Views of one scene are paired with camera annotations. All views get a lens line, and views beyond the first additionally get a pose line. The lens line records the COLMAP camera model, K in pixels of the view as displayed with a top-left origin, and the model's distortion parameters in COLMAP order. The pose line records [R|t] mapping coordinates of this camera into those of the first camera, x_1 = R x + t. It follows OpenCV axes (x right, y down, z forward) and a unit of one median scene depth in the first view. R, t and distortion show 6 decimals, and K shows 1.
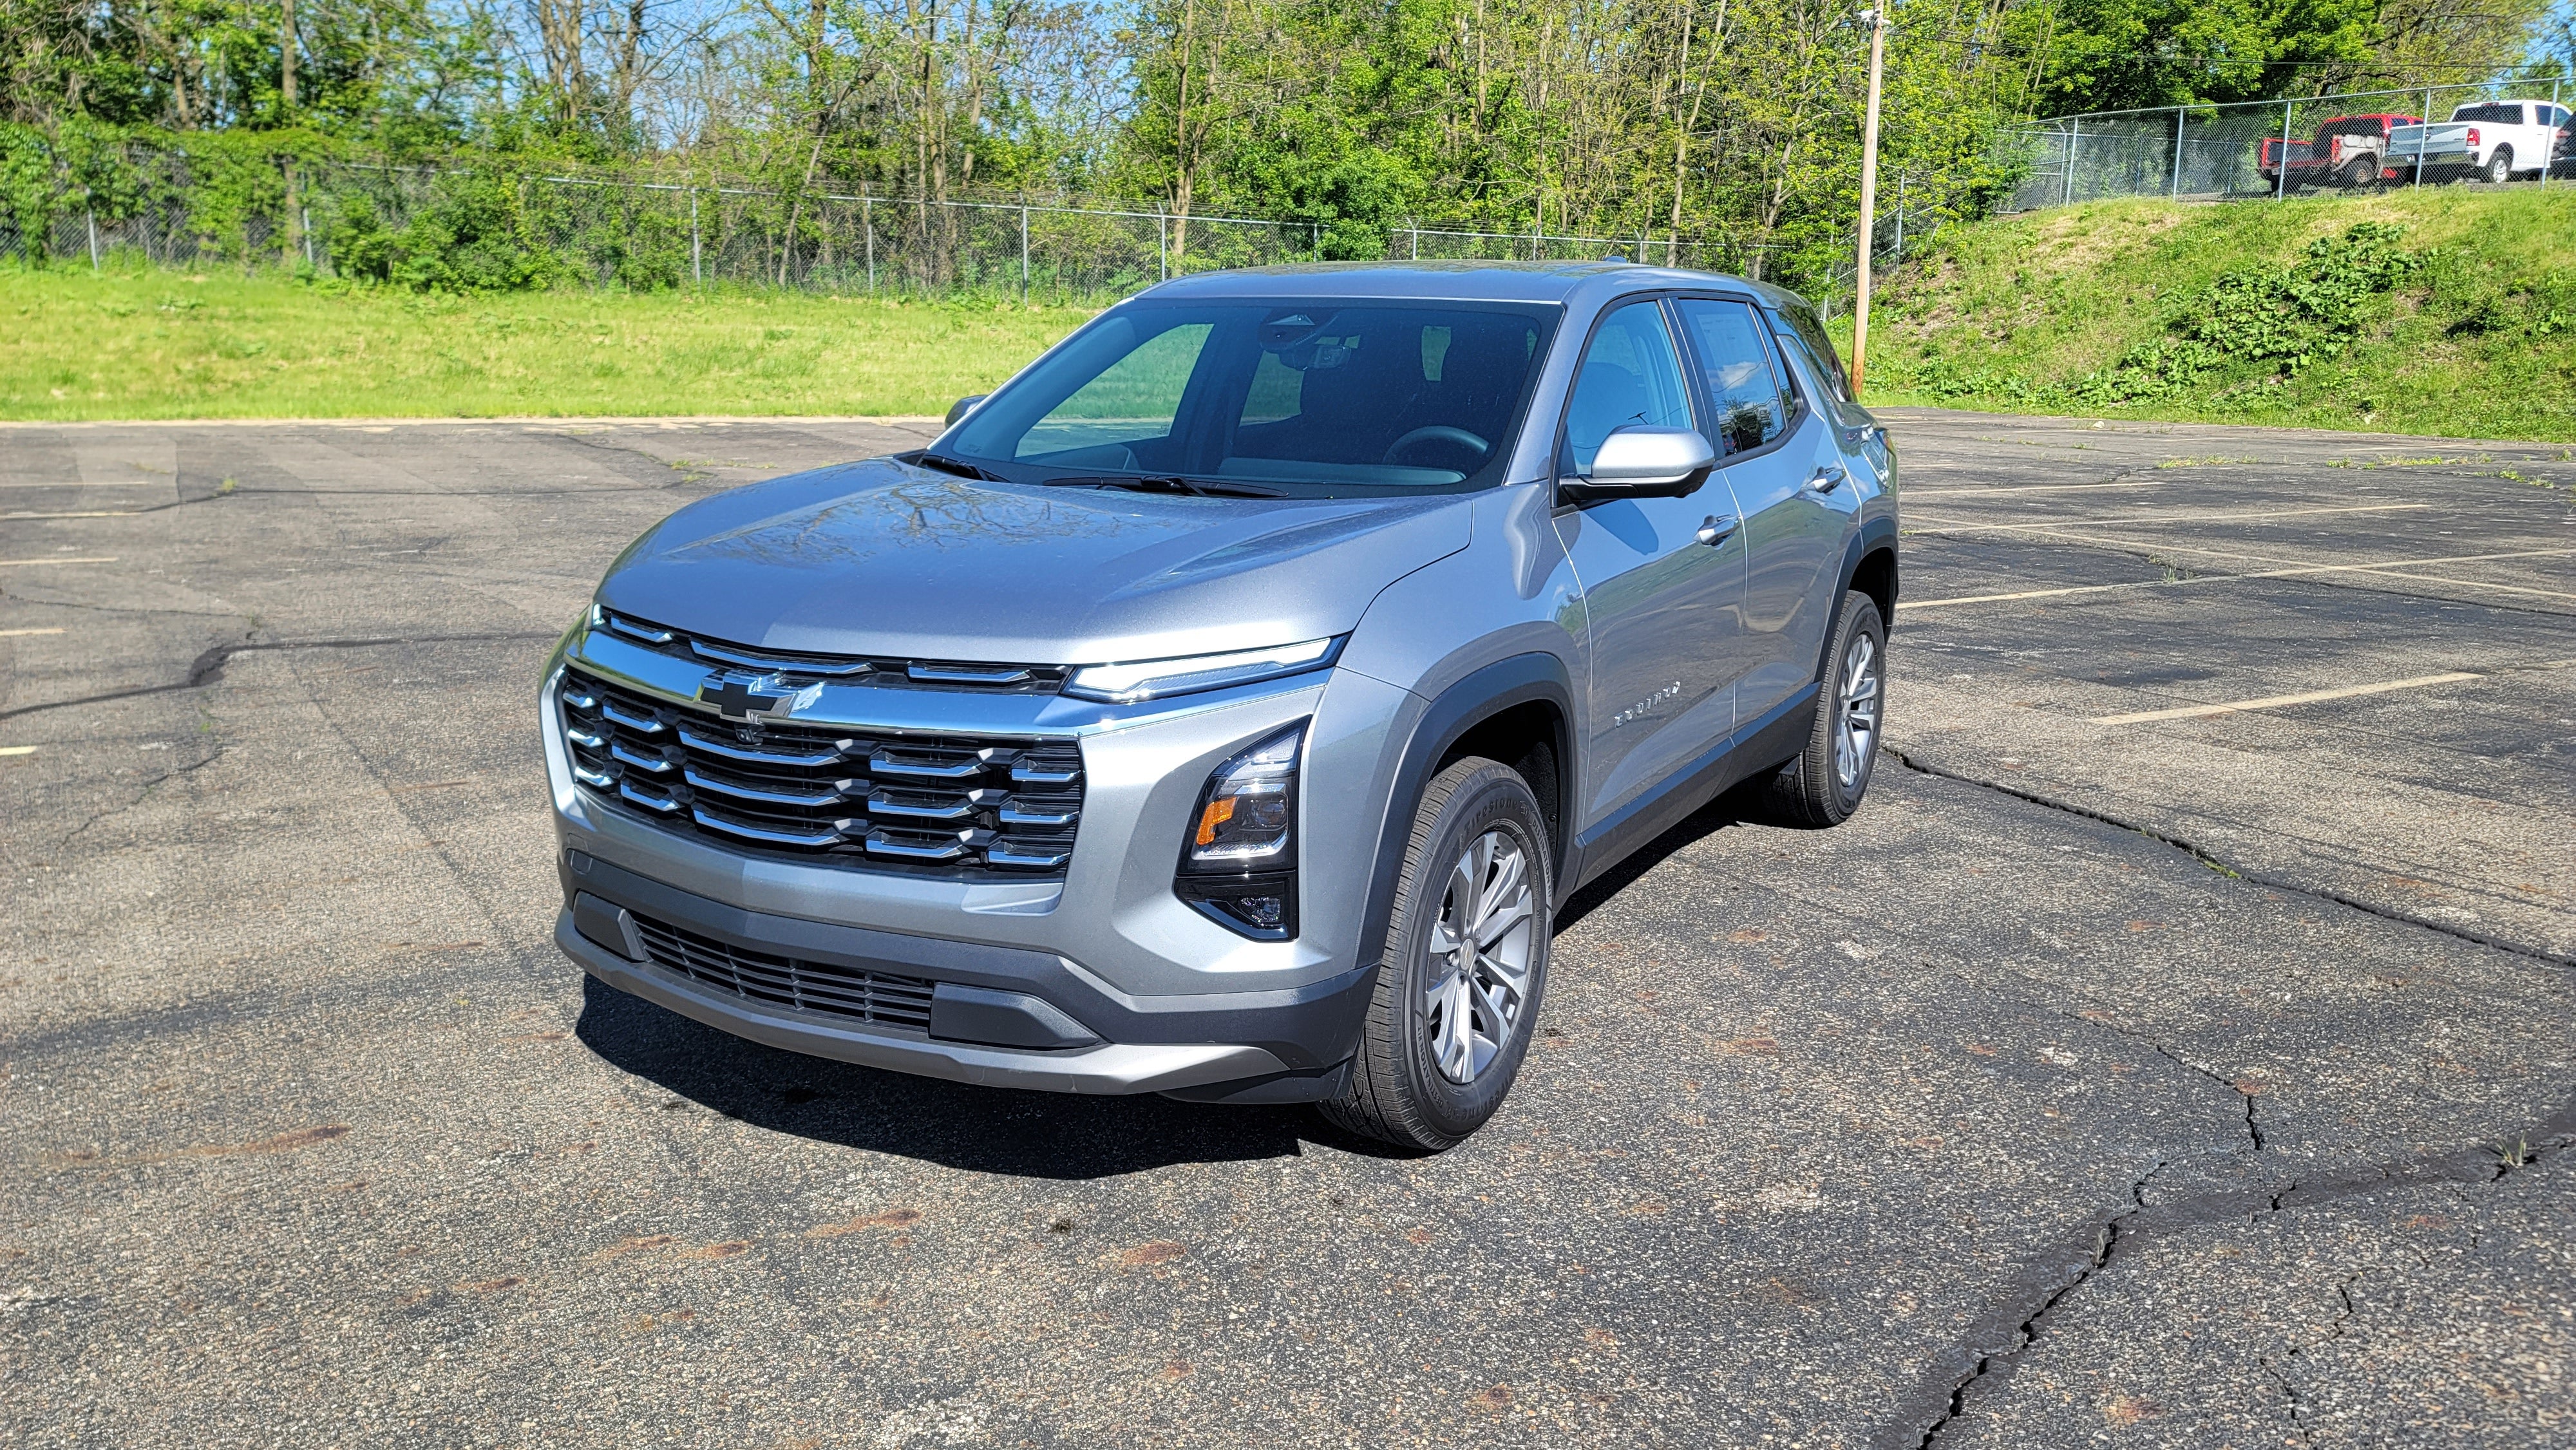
lens RADIAL K [[1916.2, 0, 1270.3], [0, 1916.2, 732.0], [0, 0, 1]] dist [0.074849, -0.067582]
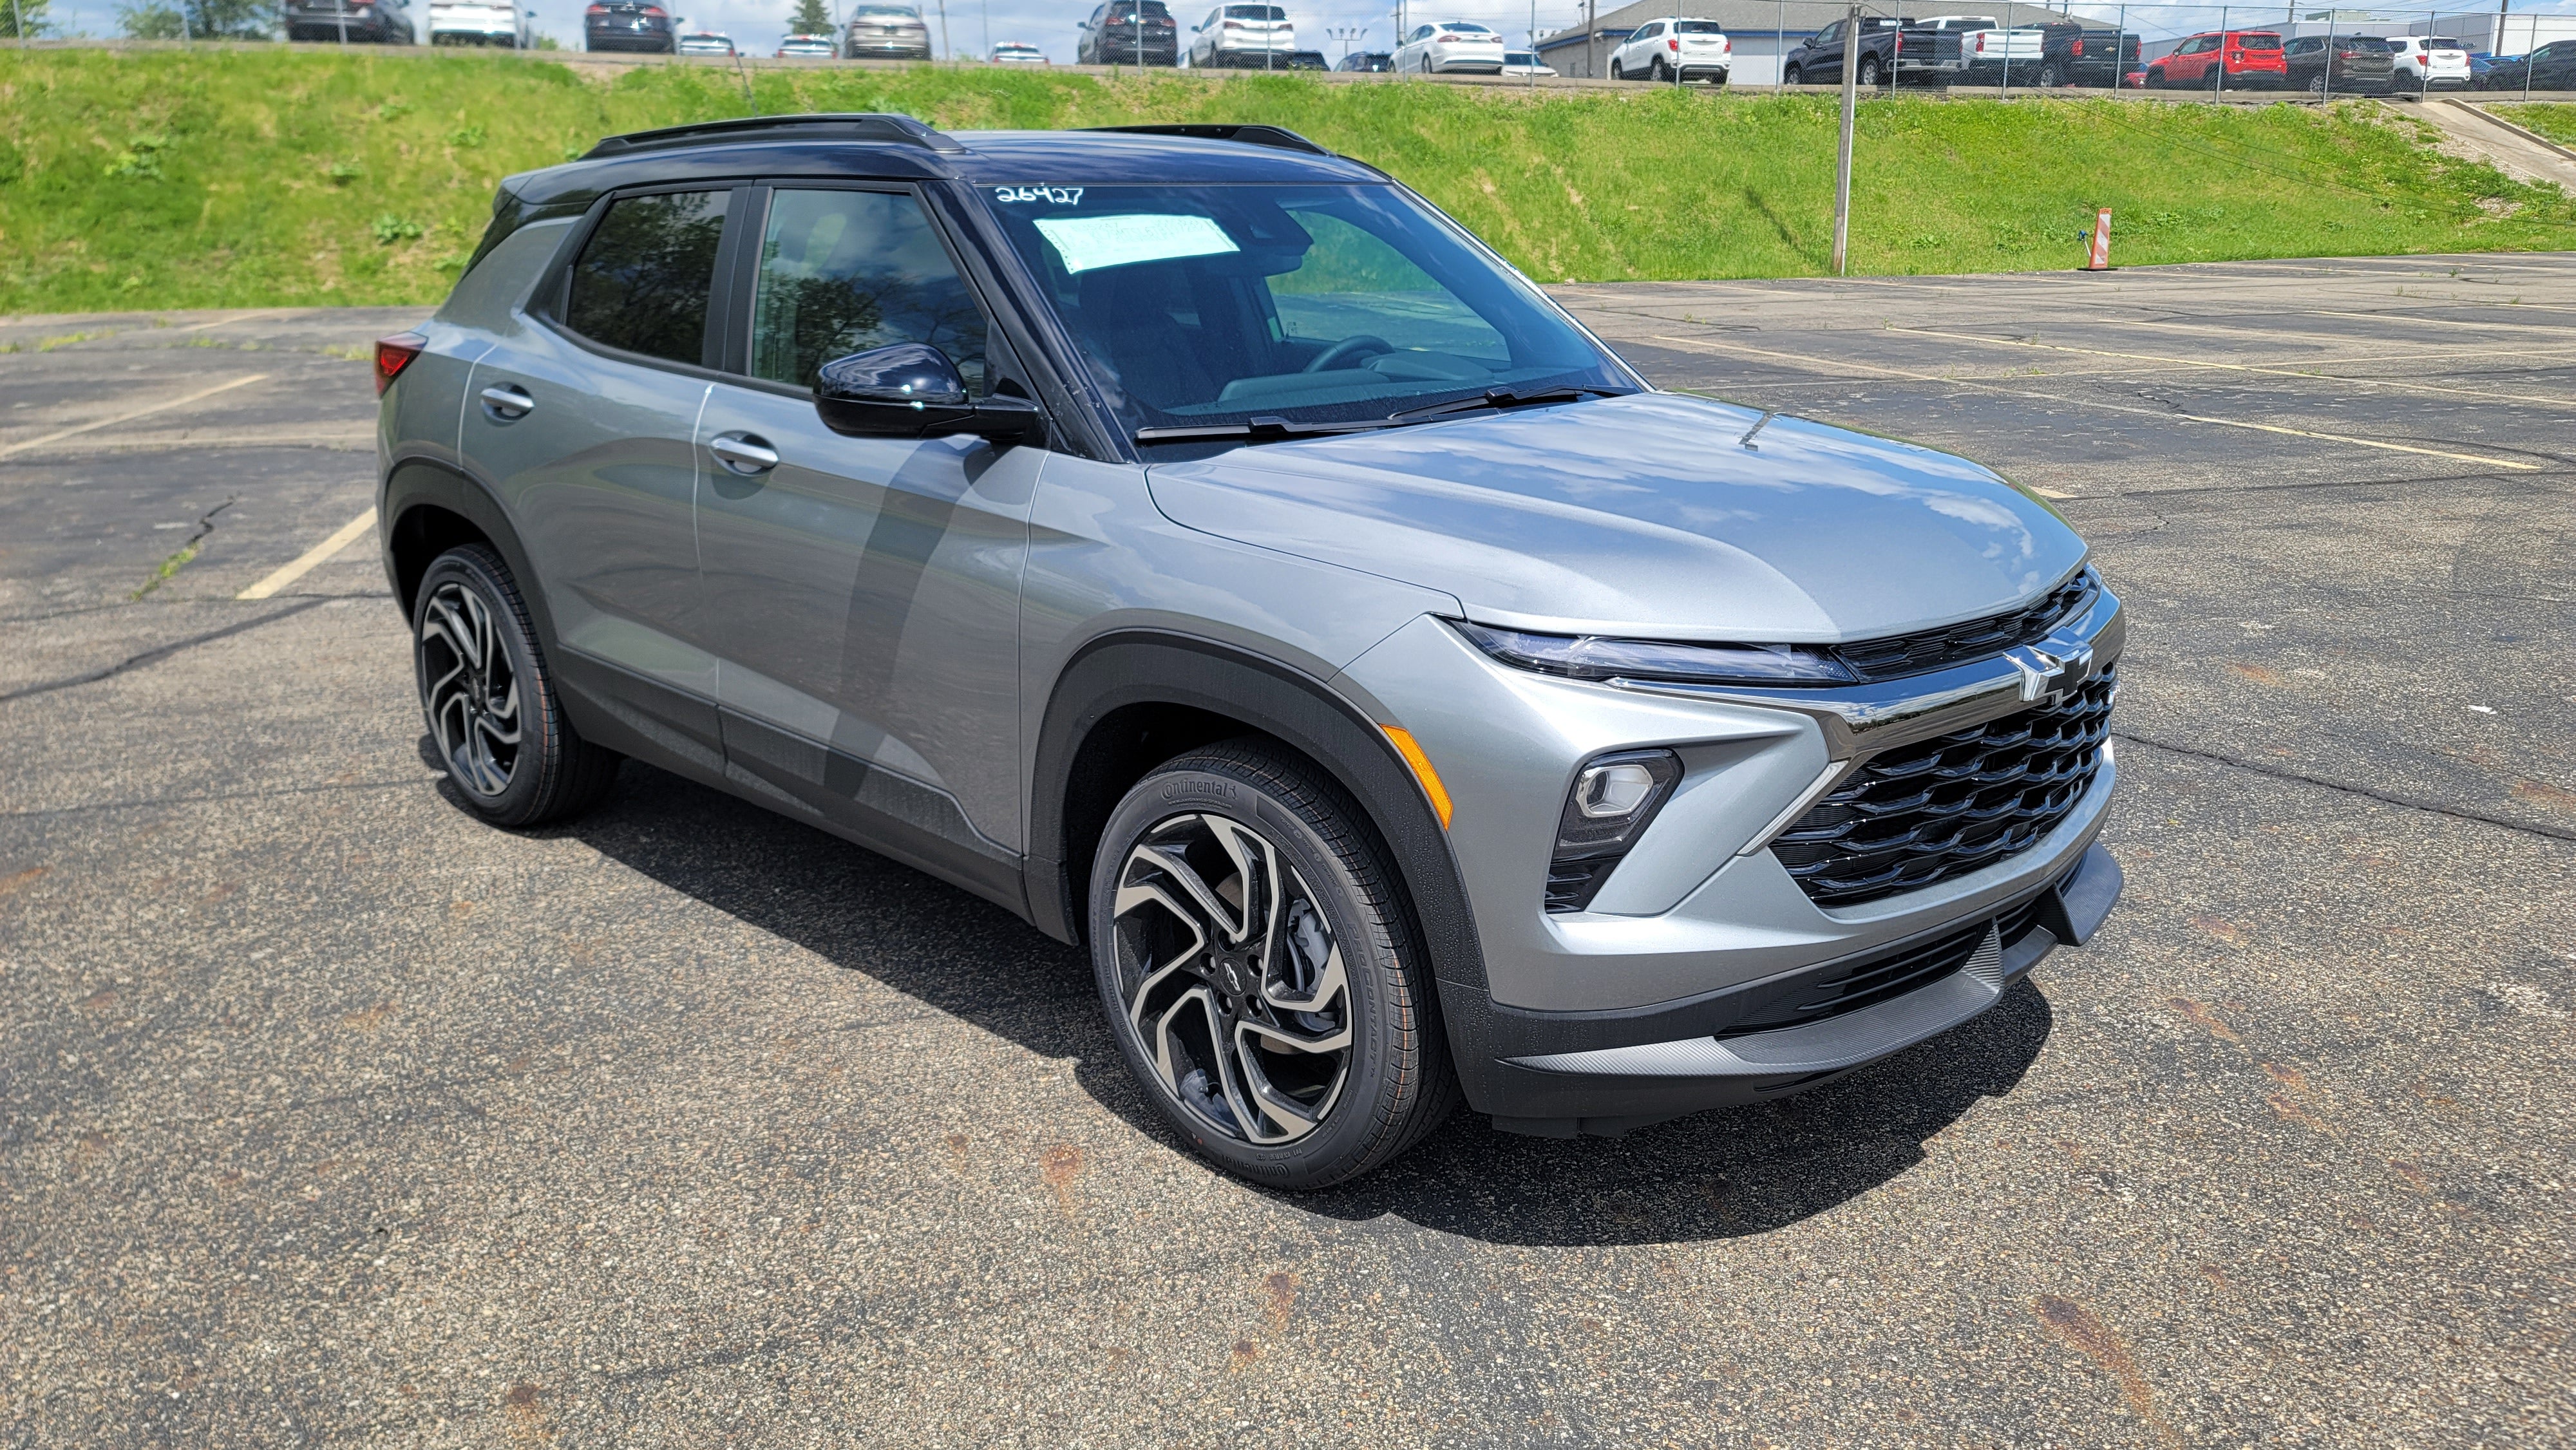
lens RADIAL K [[1916.2, 0, 1345.7], [0, 1916.2, 740.1], [0, 0, 1]] dist [0.074849, -0.067582]
pose [[0.225705, -0.280551, 0.932924, -0.634375], [0.215876, 0.948231, 0.232927, -0.125658], [-0.949976, 0.148823, 0.274585, 0.551430]]
